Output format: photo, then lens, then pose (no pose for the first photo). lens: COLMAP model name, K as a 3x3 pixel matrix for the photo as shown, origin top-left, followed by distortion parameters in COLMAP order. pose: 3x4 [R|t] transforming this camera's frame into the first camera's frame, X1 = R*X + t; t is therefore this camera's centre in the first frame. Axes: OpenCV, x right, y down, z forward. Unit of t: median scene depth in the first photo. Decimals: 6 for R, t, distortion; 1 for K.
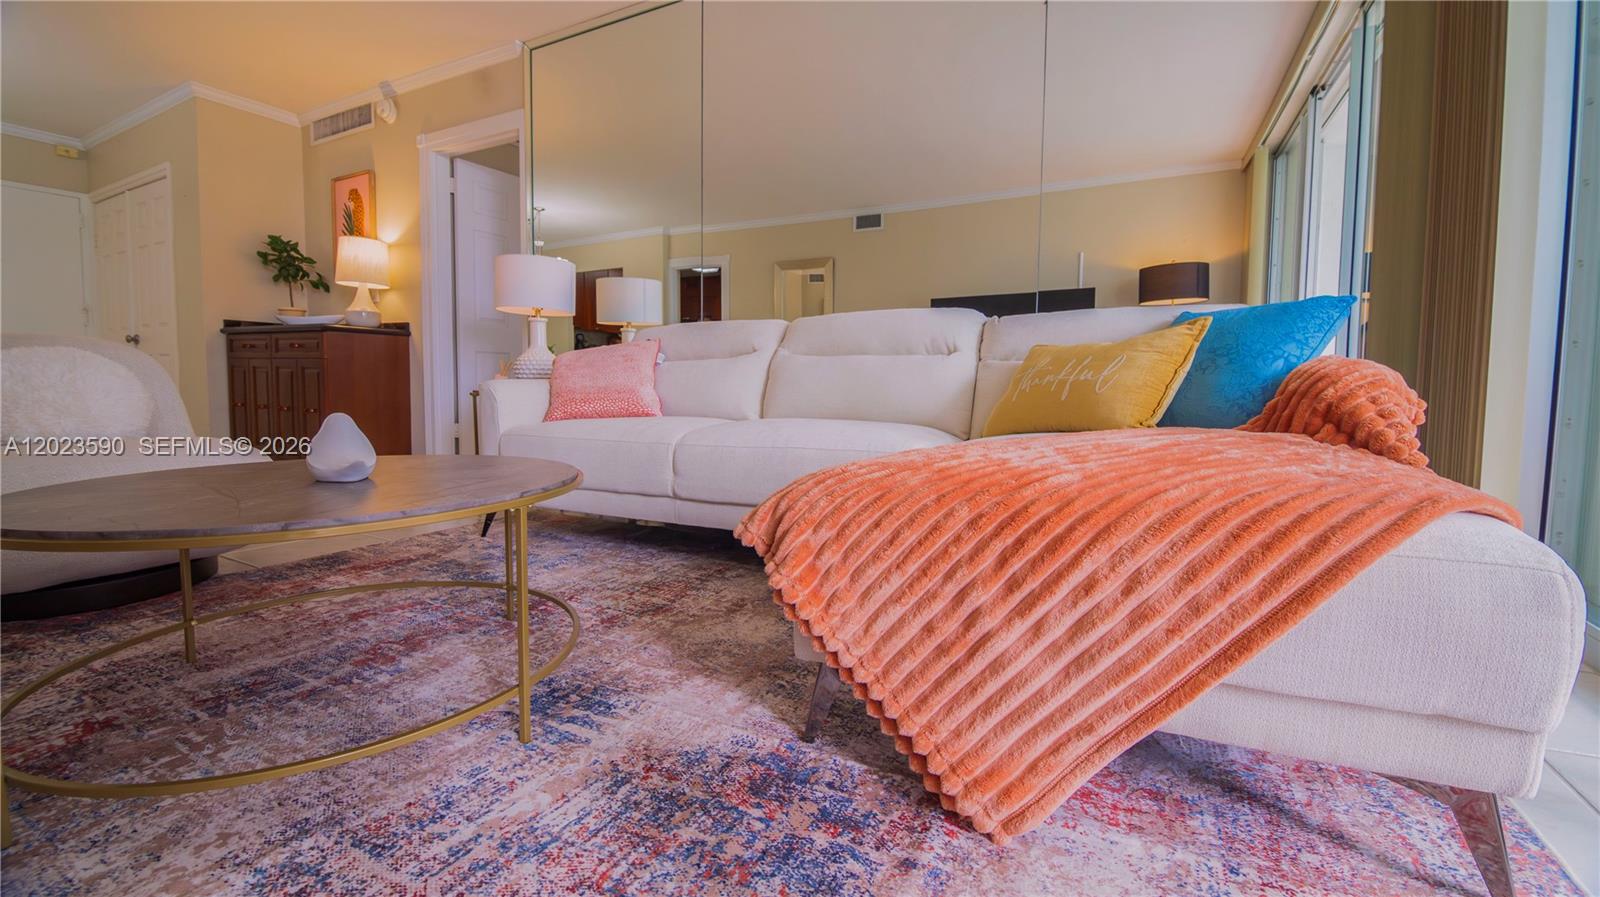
lens RADIAL K [[634.8, 0, 816.4], [0, 634.8, 458.3], [0, 0, 1]] dist [-0.018143, -0.003890]
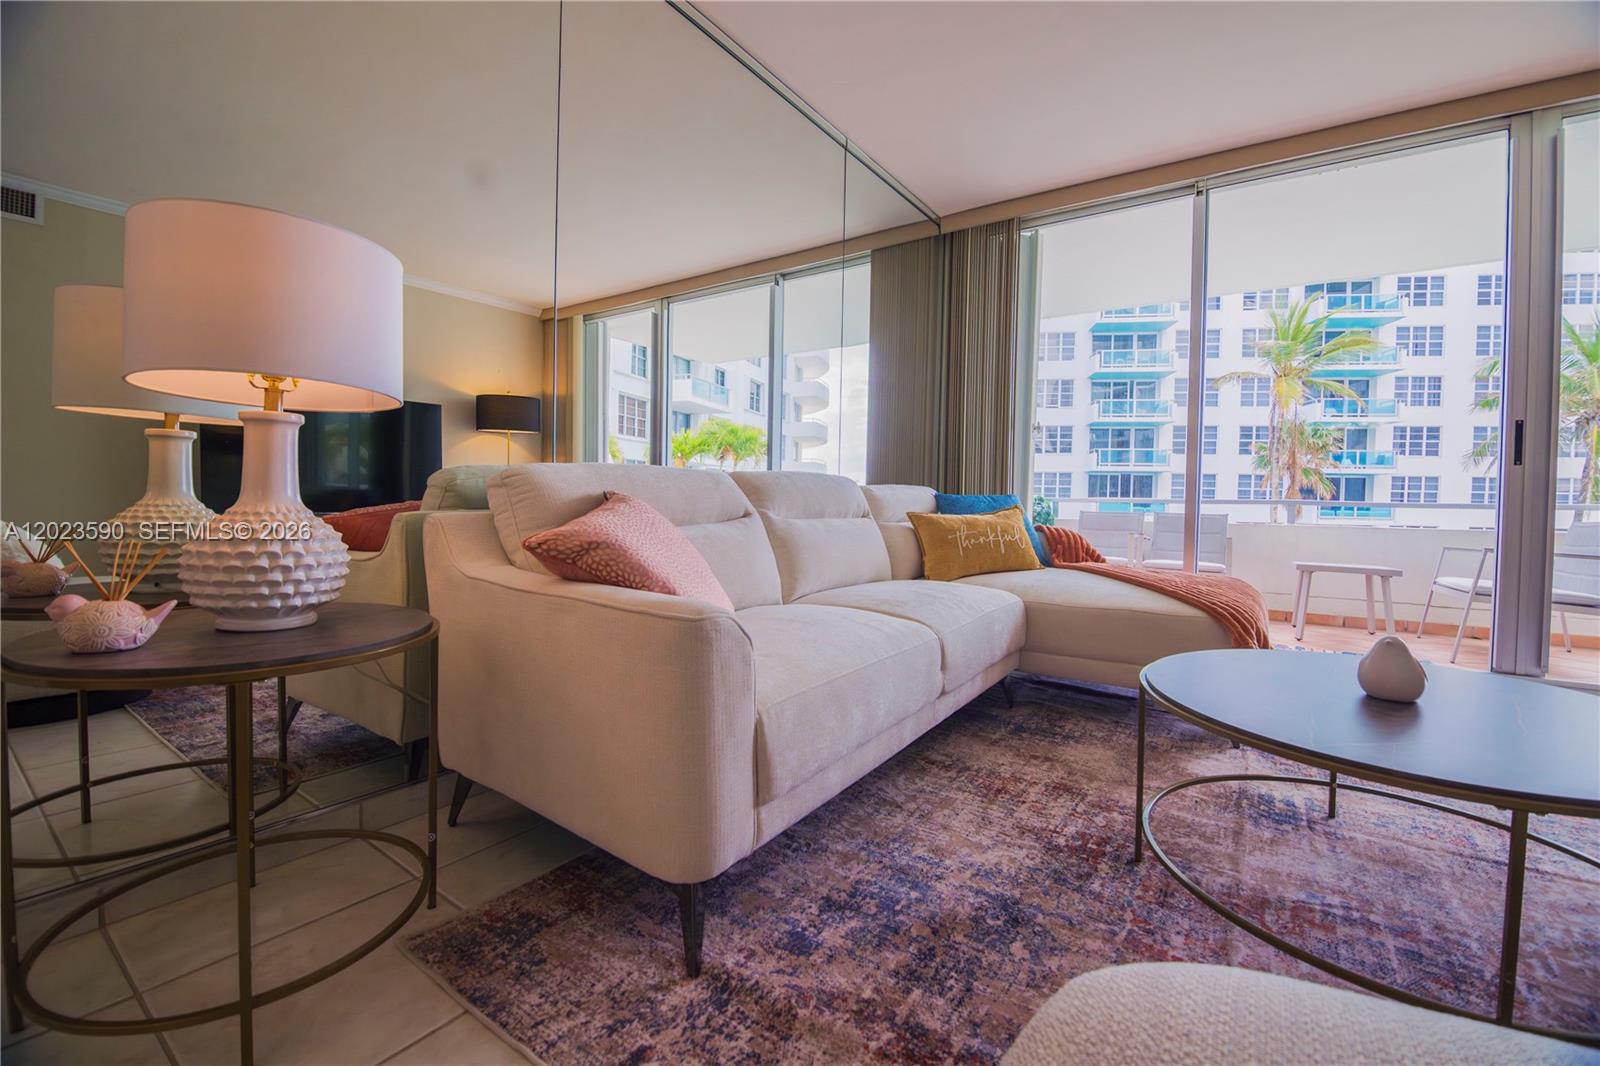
lens RADIAL K [[668.2, 0, 796.3], [0, 668.2, 517.8], [0, 0, 1]] dist [-0.013006, -0.003633]
pose [[0.153977, -0.036036, 0.987417, -1.399511], [0.097378, 0.995023, 0.021129, -0.270279], [-0.983264, 0.092899, 0.156720, 1.240405]]
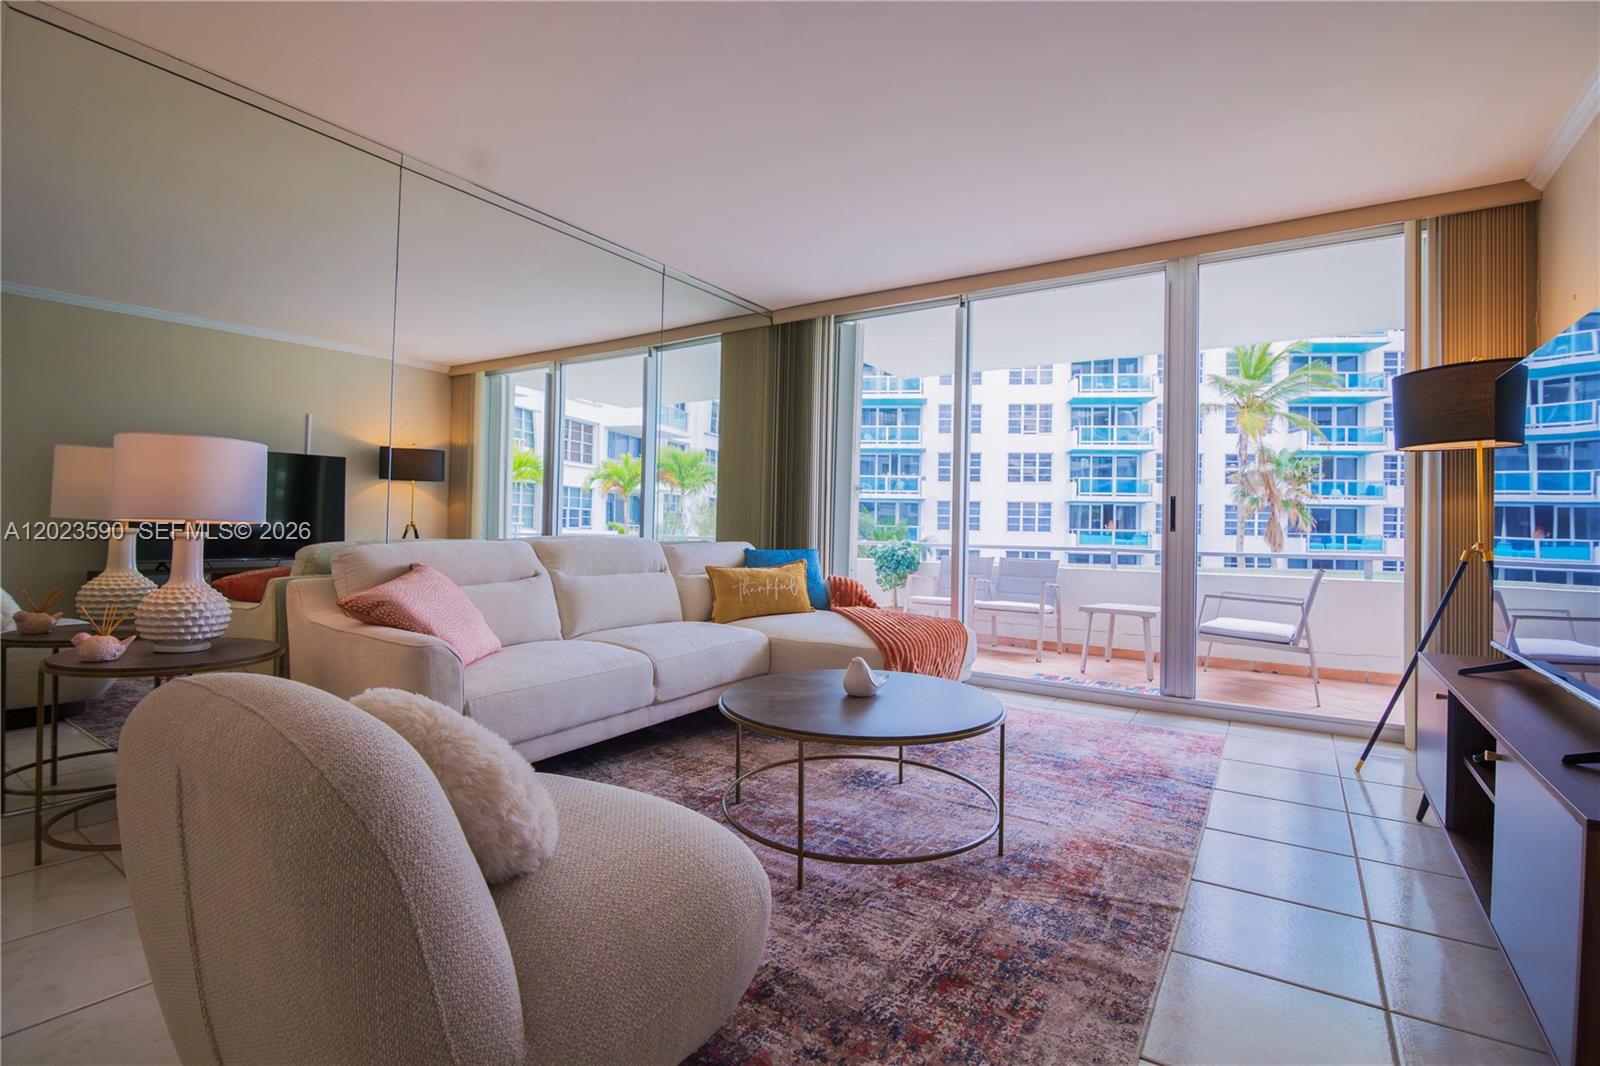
lens RADIAL K [[731.7, 0, 792.0], [0, 731.7, 520.7], [0, 0, 1]] dist [-0.010147, -0.003551]
pose [[0.132288, 0.000697, 0.991211, -1.974009], [0.095325, 0.995356, -0.013423, -0.309558], [-0.986617, 0.096263, 0.131608, 0.603628]]
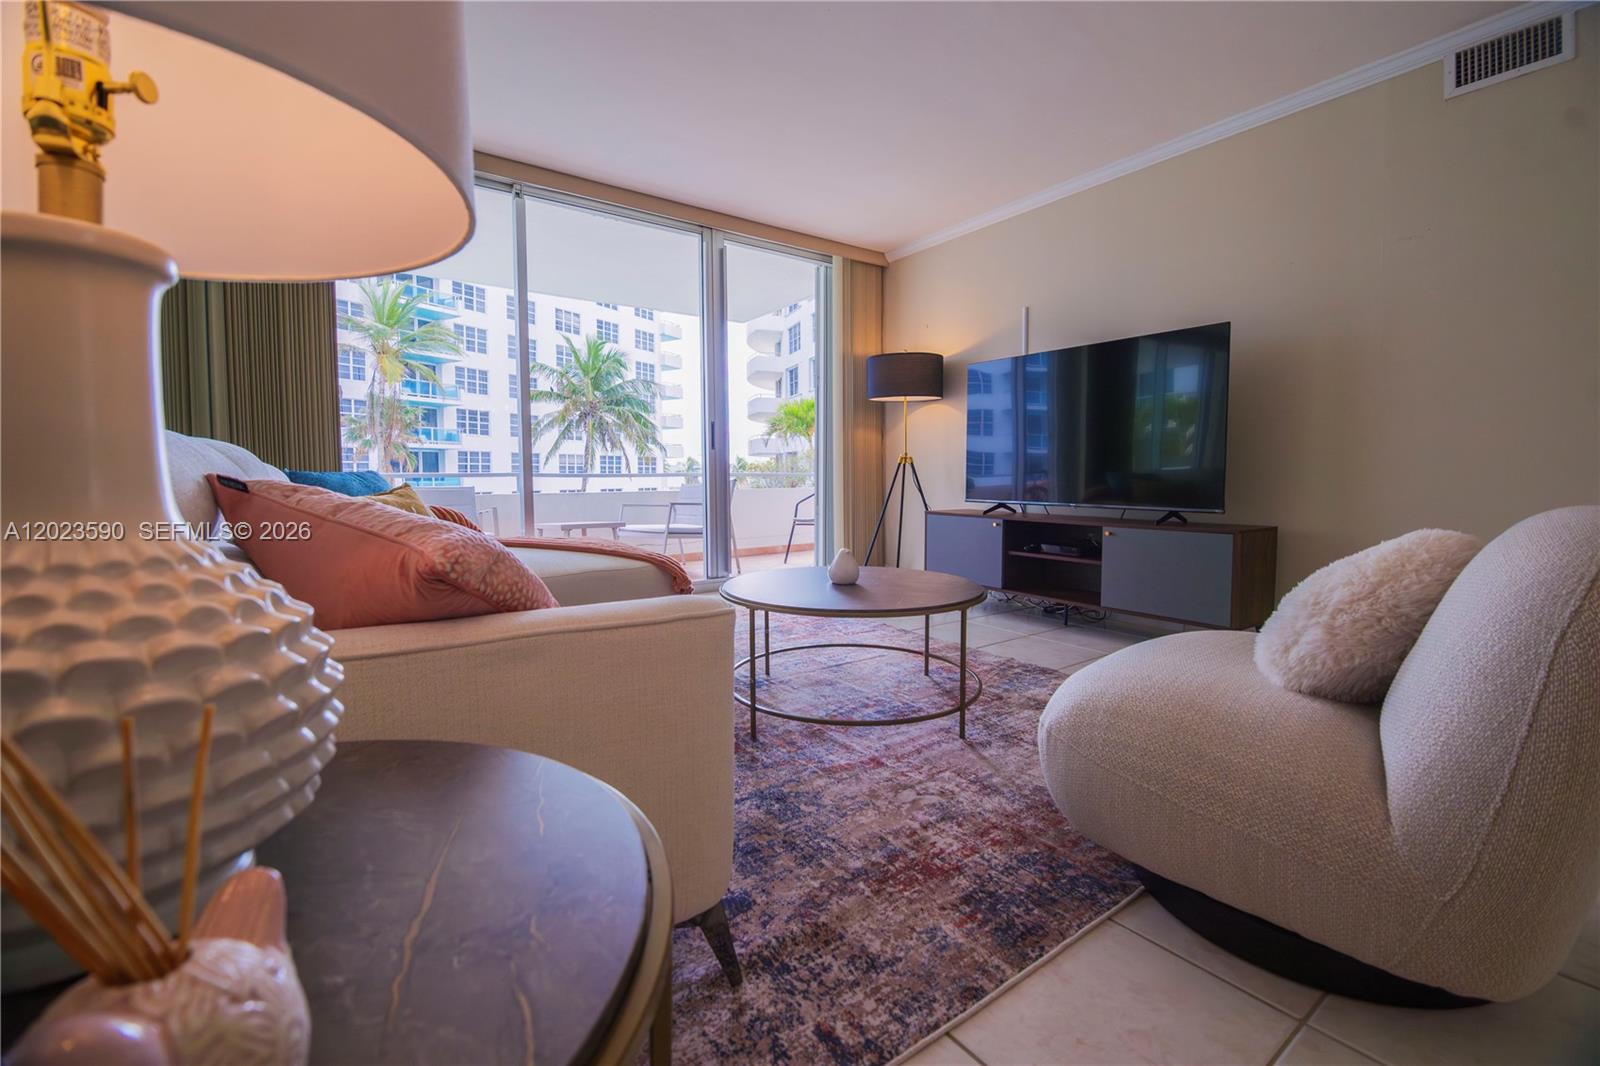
lens RADIAL K [[668.2, 0, 817.2], [0, 668.2, 514.2], [0, 0, 1]] dist [-0.013006, -0.003633]
pose [[-0.889527, -0.030396, 0.455870, -1.120641], [0.049459, 0.985515, 0.162219, -0.348418], [-0.454197, 0.166845, -0.875139, 1.923119]]
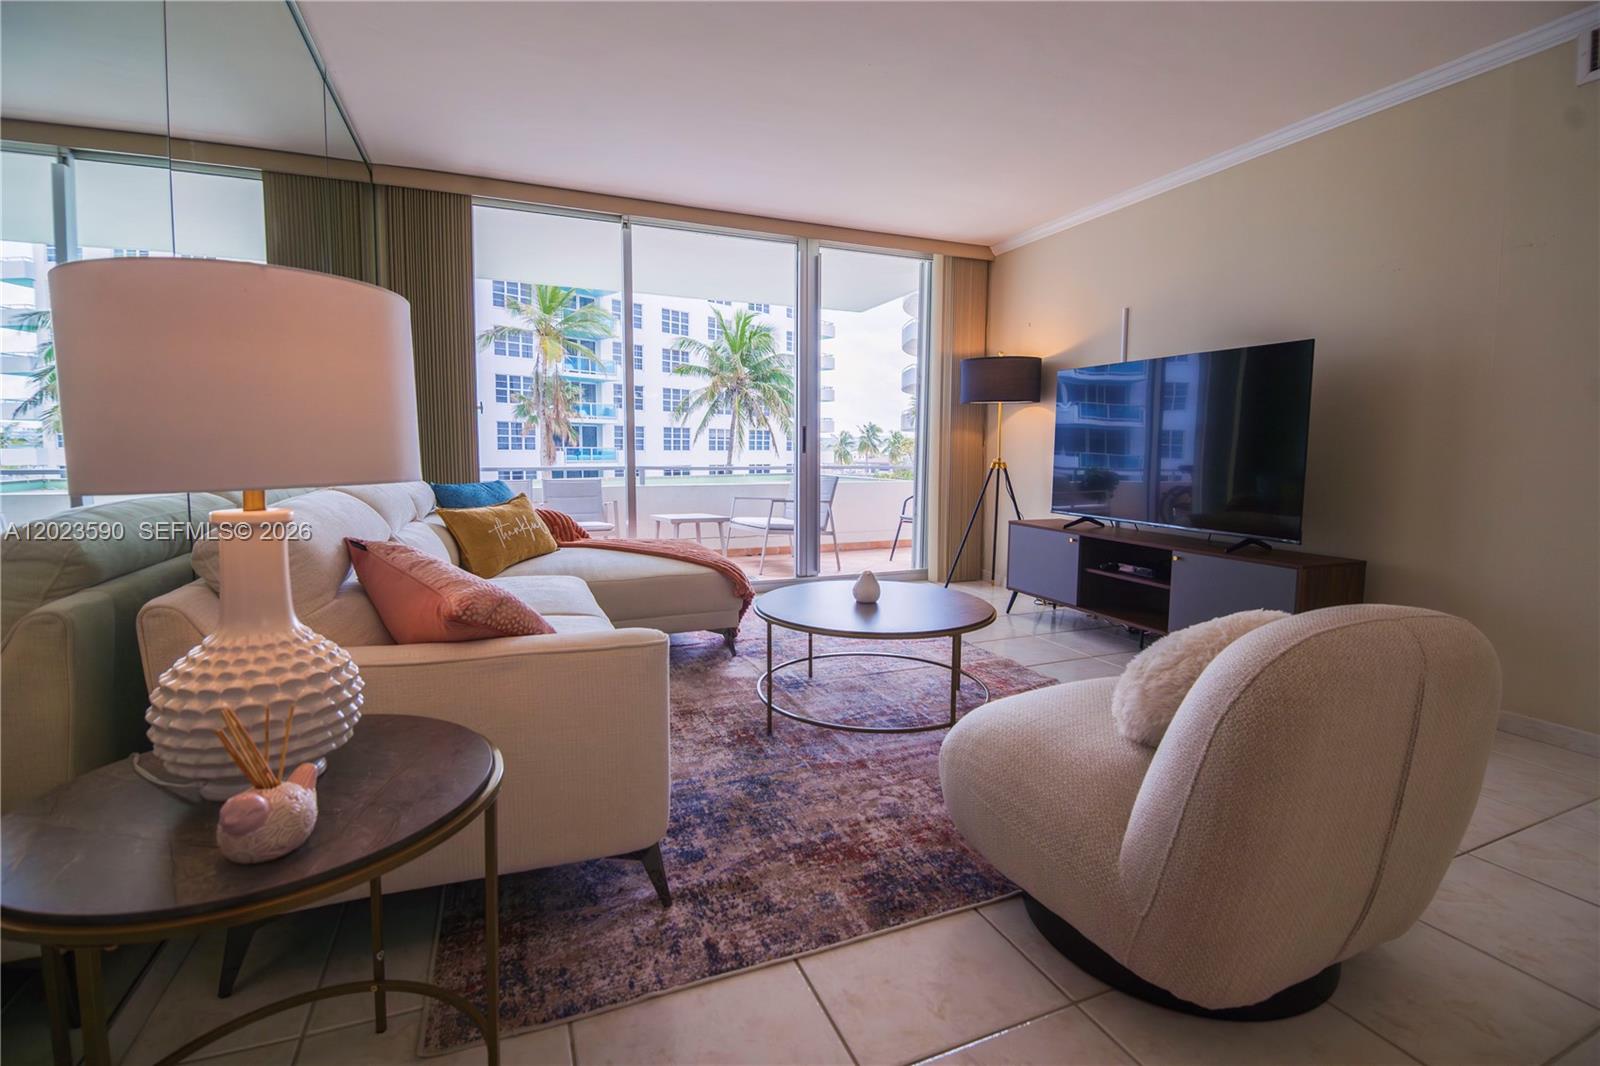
lens RADIAL K [[731.7, 0, 811.8], [0, 731.7, 499.5], [0, 0, 1]] dist [-0.010147, -0.003551]
pose [[-0.758362, -0.056837, 0.649351, -1.514460], [0.061810, 0.985432, 0.158440, -0.476120], [-0.648896, 0.160291, -0.743802, 1.985815]]
